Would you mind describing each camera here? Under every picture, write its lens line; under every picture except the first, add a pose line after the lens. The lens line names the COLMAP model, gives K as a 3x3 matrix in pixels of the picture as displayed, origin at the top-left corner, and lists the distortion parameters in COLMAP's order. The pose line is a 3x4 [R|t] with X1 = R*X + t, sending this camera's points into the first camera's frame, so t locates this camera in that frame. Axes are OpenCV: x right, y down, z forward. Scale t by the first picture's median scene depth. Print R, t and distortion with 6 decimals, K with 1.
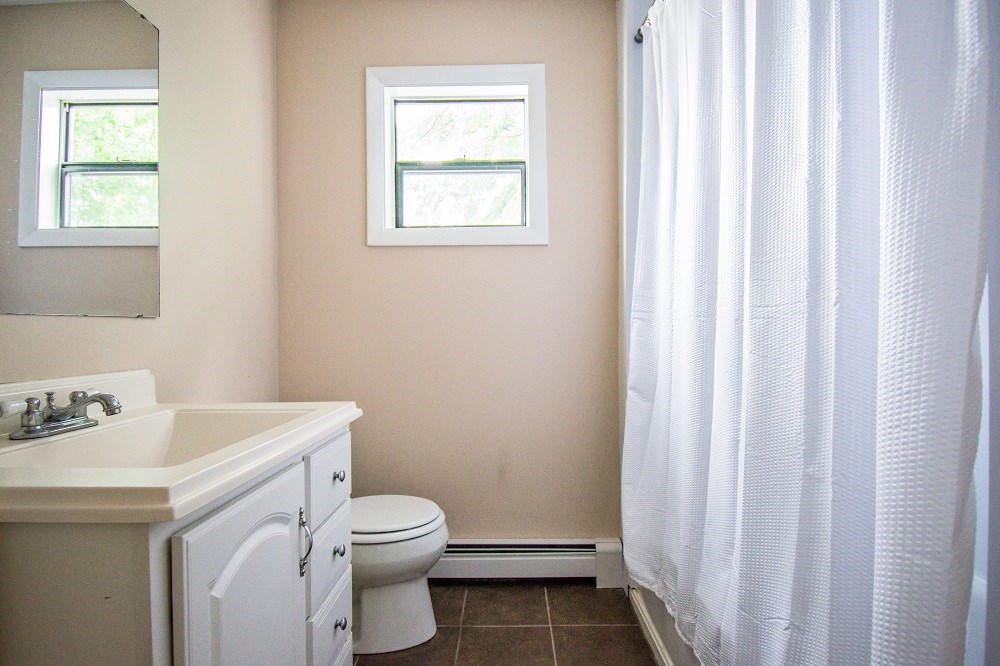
lens RADIAL K [[551.3, 0, 507.7], [0, 551.3, 329.6], [0, 0, 1]] dist [0.014583, -0.025865]
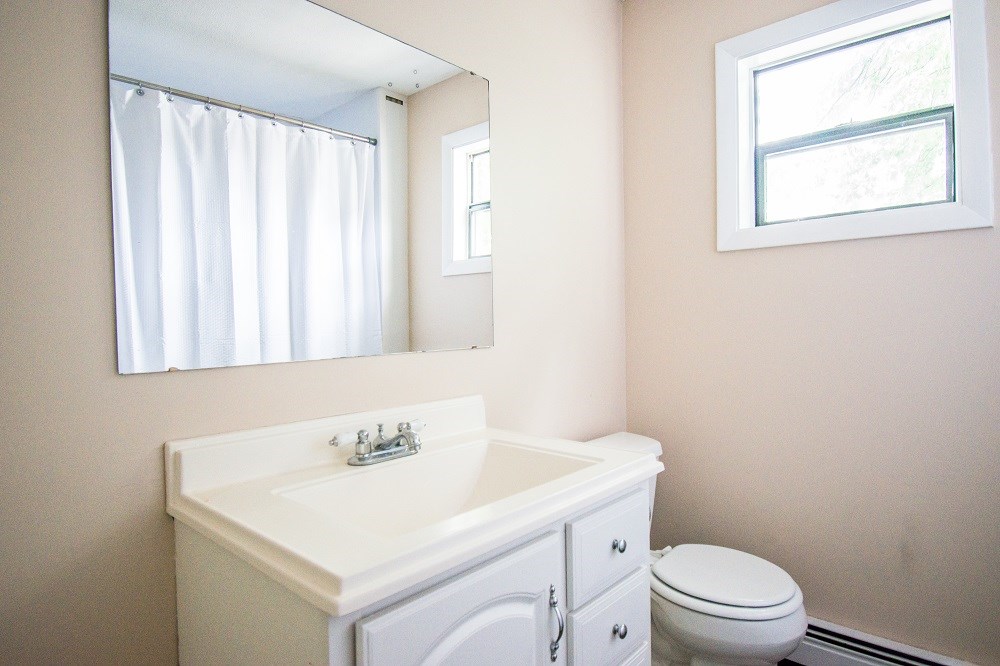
lens RADIAL K [[551.3, 0, 507.7], [0, 551.3, 329.6], [0, 0, 1]] dist [0.014583, -0.025865]
pose [[0.747658, 0.006638, -0.664051, 0.114962], [0.009454, 0.999742, 0.020637, -0.078002], [0.664017, -0.021707, 0.747402, 0.204239]]
